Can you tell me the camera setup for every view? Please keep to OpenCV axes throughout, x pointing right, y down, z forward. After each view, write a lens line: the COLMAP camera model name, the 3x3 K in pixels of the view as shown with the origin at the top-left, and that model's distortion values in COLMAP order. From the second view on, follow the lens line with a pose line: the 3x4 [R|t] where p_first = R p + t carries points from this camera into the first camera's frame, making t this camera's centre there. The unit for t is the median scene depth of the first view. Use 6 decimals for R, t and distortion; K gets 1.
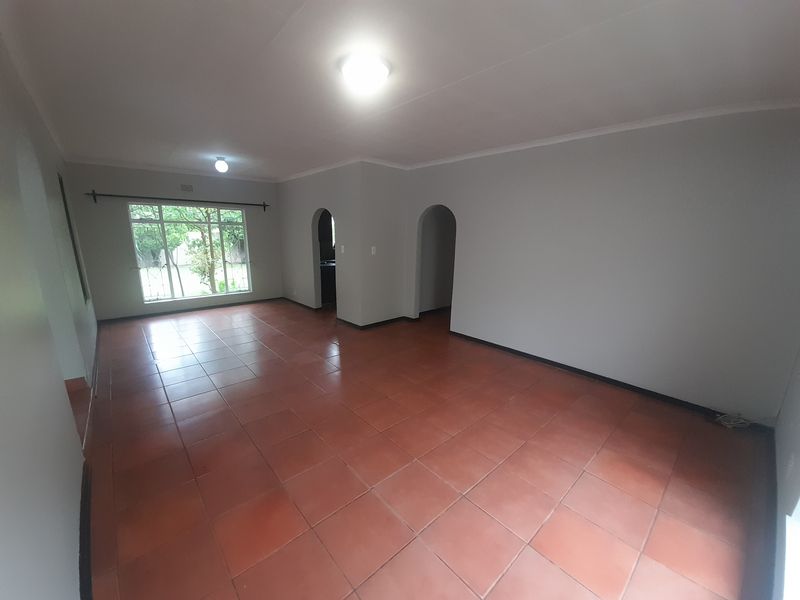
lens RADIAL K [[316.5, 0, 396.4], [0, 316.5, 303.2], [0, 0, 1]] dist [0.004172, 0.000140]
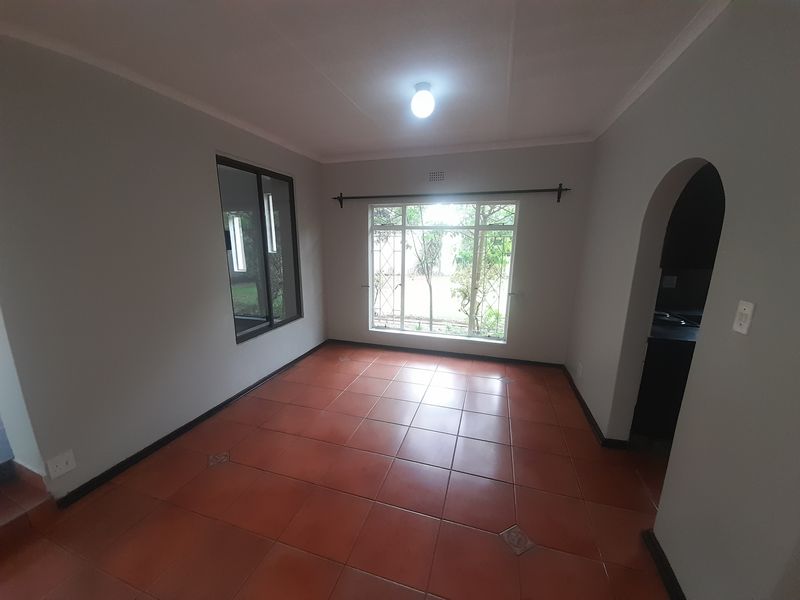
lens RADIAL K [[316.5, 0, 400.2], [0, 316.5, 305.4], [0, 0, 1]] dist [0.004172, 0.000140]
pose [[0.526728, 0.166310, -0.833605, -0.100887], [-0.183541, 0.979792, 0.079502, -0.137206], [0.829982, 0.111125, 0.546609, 0.611948]]
